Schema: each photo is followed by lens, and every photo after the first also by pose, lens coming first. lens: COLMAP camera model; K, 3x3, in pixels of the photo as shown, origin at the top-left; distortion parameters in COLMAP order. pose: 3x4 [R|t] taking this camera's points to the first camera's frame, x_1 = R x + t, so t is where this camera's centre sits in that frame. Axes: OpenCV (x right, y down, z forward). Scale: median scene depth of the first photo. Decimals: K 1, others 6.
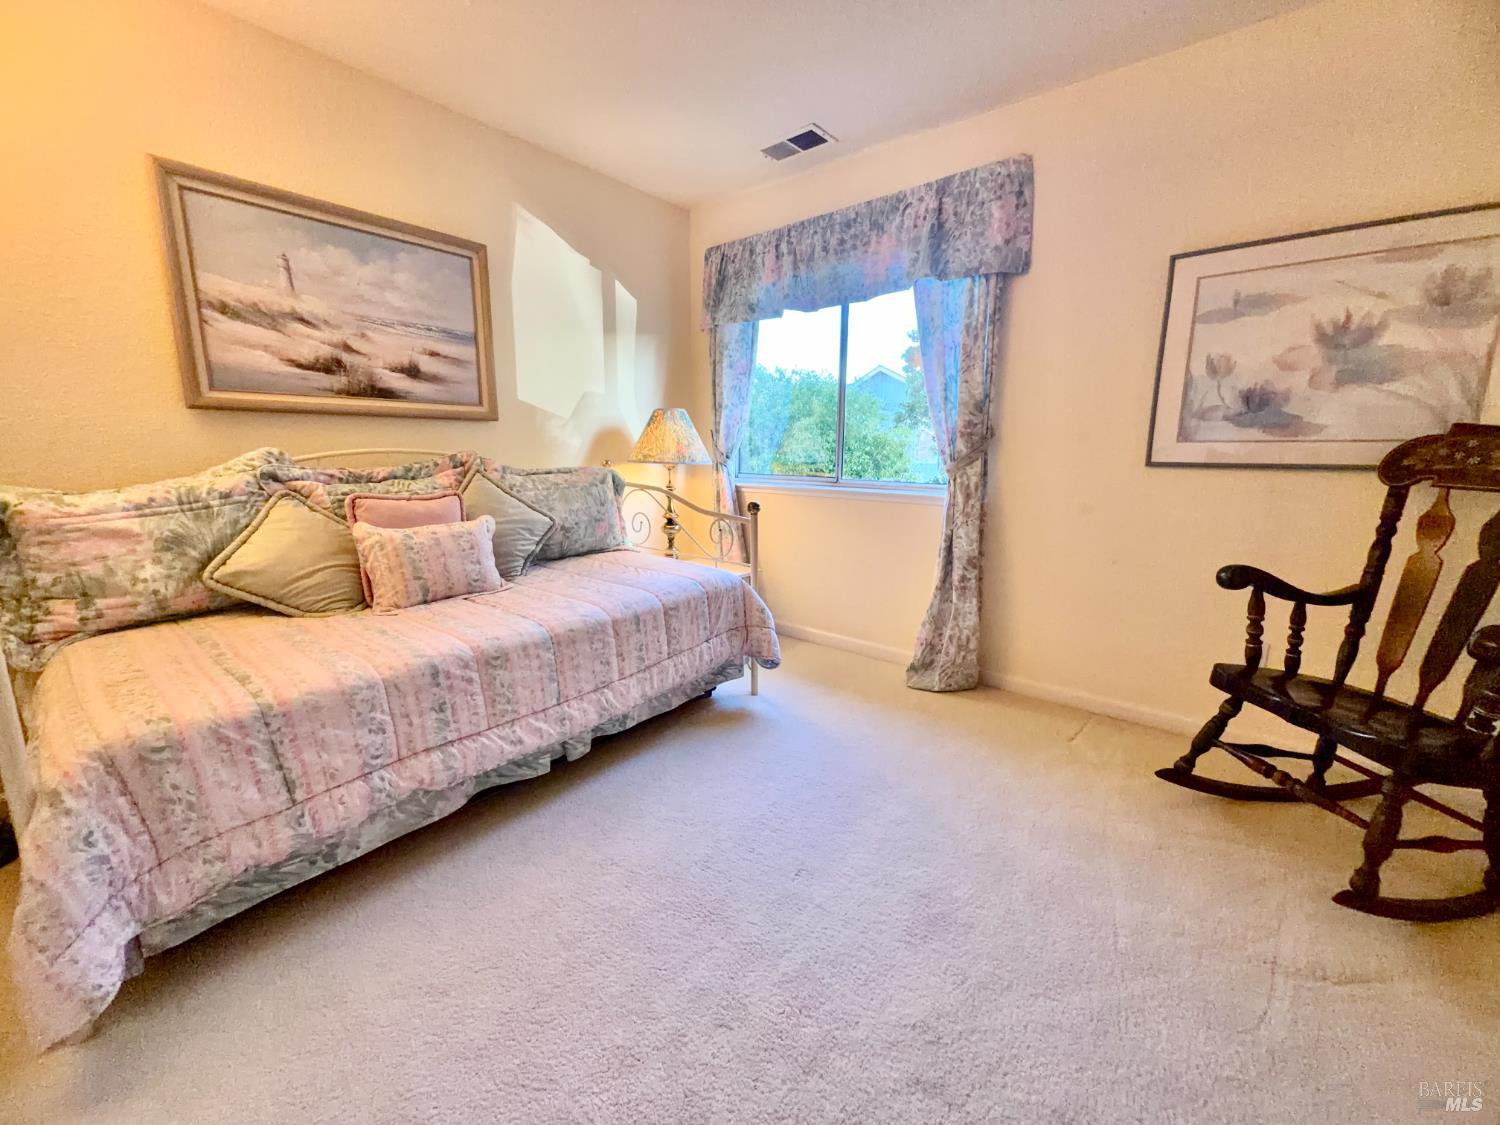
lens RADIAL K [[596.8, 0, 750.0], [0, 596.8, 562.5], [0, 0, 1]] dist [0.000615, 0.000287]
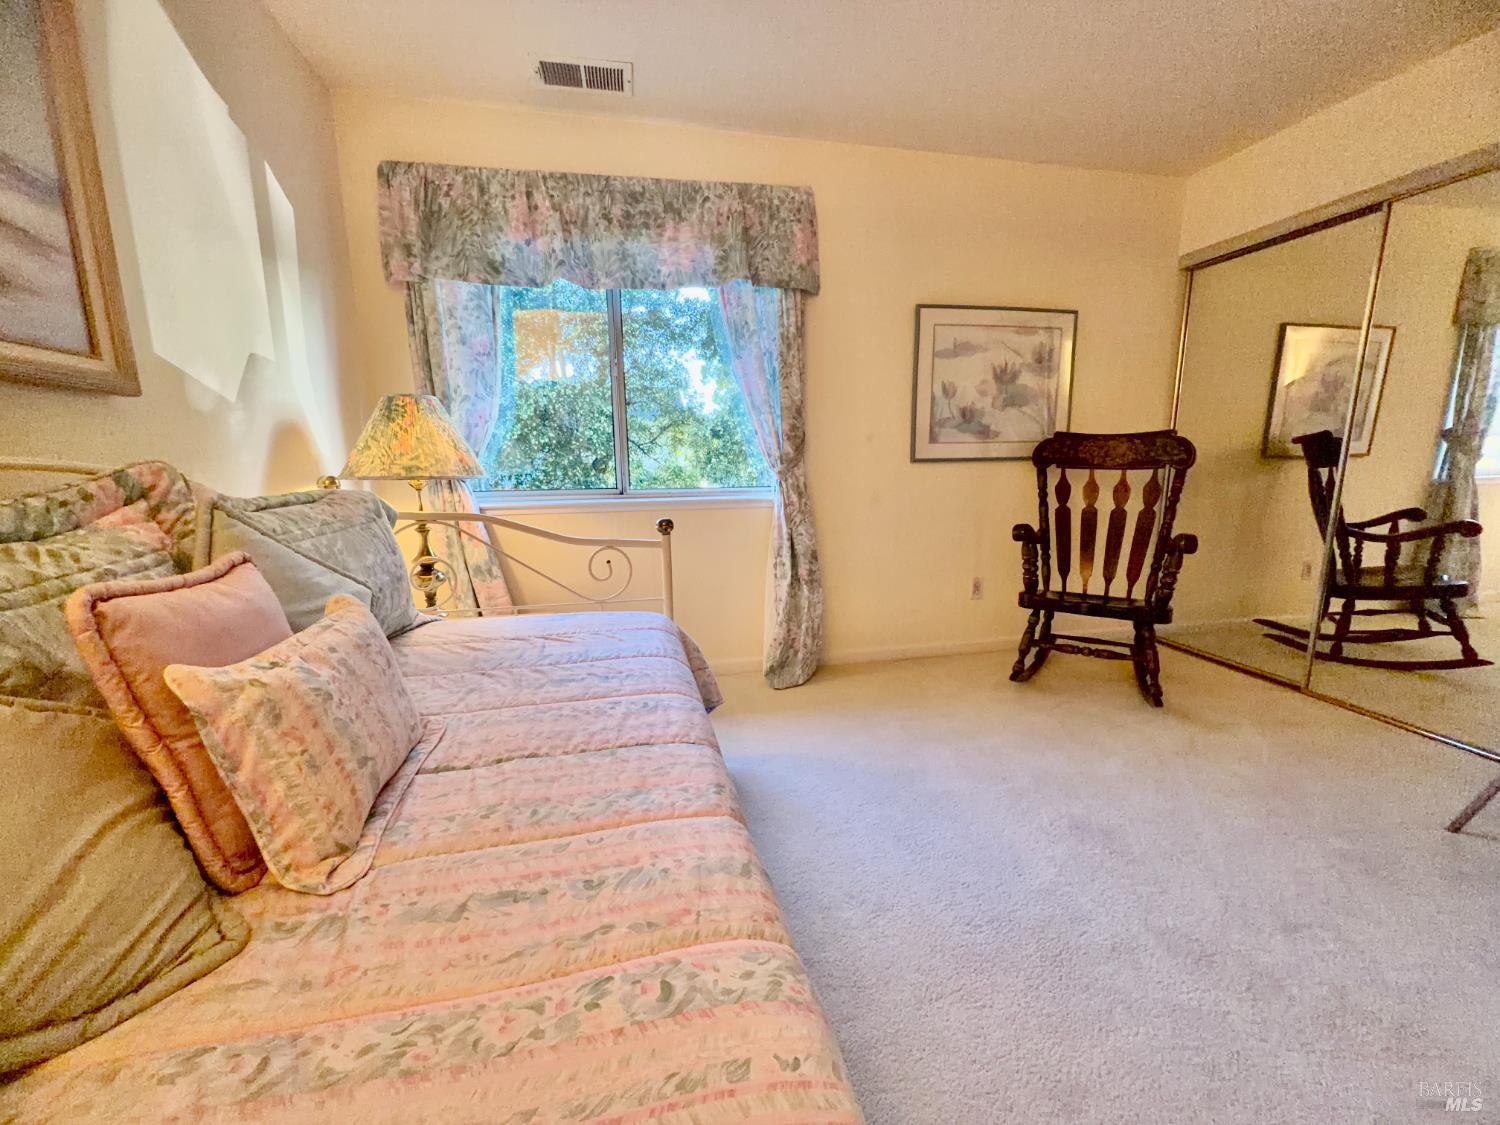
lens RADIAL K [[596.8, 0, 750.0], [0, 596.8, 562.5], [0, 0, 1]] dist [0.000615, 0.000287]
pose [[0.623360, -0.148892, 0.767629, -0.528493], [0.167393, 0.984355, 0.054996, -0.067079], [-0.763808, 0.094213, 0.638531, 0.402240]]
